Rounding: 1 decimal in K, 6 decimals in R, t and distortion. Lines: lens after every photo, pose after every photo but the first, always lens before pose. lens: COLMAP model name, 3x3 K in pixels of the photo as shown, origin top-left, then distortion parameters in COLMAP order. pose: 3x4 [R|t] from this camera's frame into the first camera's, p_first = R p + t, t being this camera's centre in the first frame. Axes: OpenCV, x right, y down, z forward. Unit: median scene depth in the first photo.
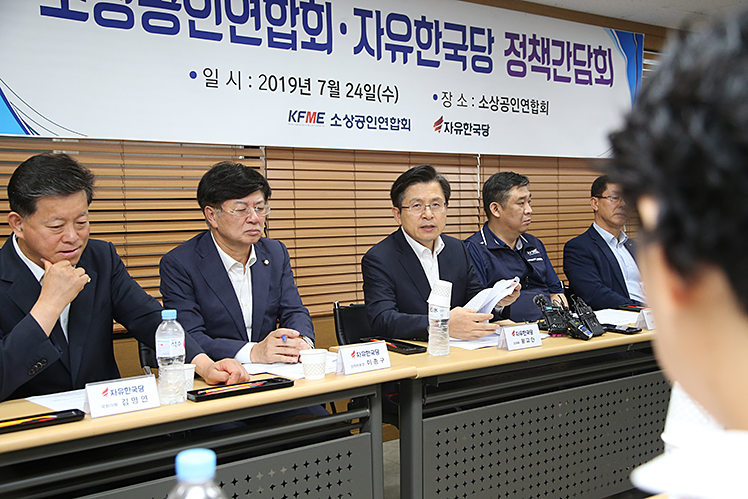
lens RADIAL K [[838.3, 0, 390.0], [0, 838.3, 256.6], [0, 0, 1]] dist [0.096244, 0.000000]
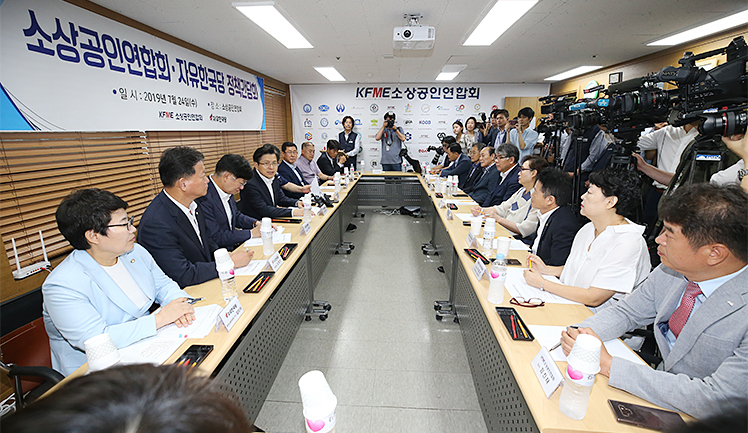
lens RADIAL K [[349.7, 0, 371.7], [0, 349.7, 213.0], [0, 0, 1]] dist [0.023534, 0.002951]
pose [[0.661018, -0.167812, 0.731364, -0.407824], [0.046394, 0.981947, 0.183376, -0.067296], [-0.748934, -0.087284, 0.656871, 0.074641]]
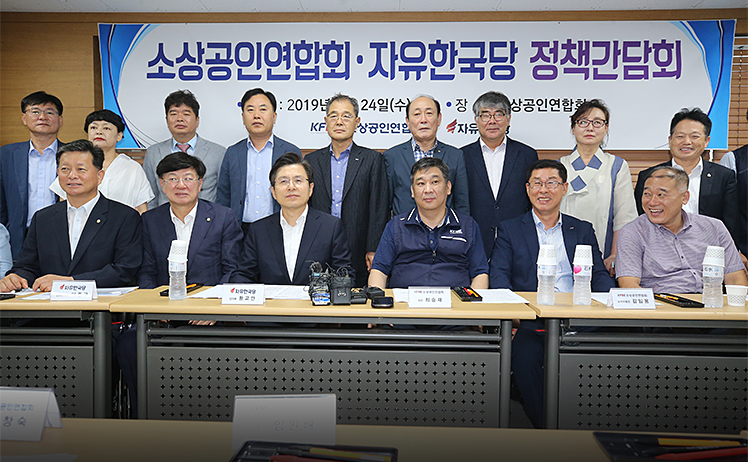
lens RADIAL K [[547.1, 0, 370.5], [0, 547.1, 238.7], [0, 0, 1]] dist [0.012706, 0.019095]
pose [[0.775549, 0.057491, -0.628664, 0.515483], [-0.053433, 0.998249, 0.025371, -0.008894], [0.629022, 0.013915, 0.777263, 0.335284]]
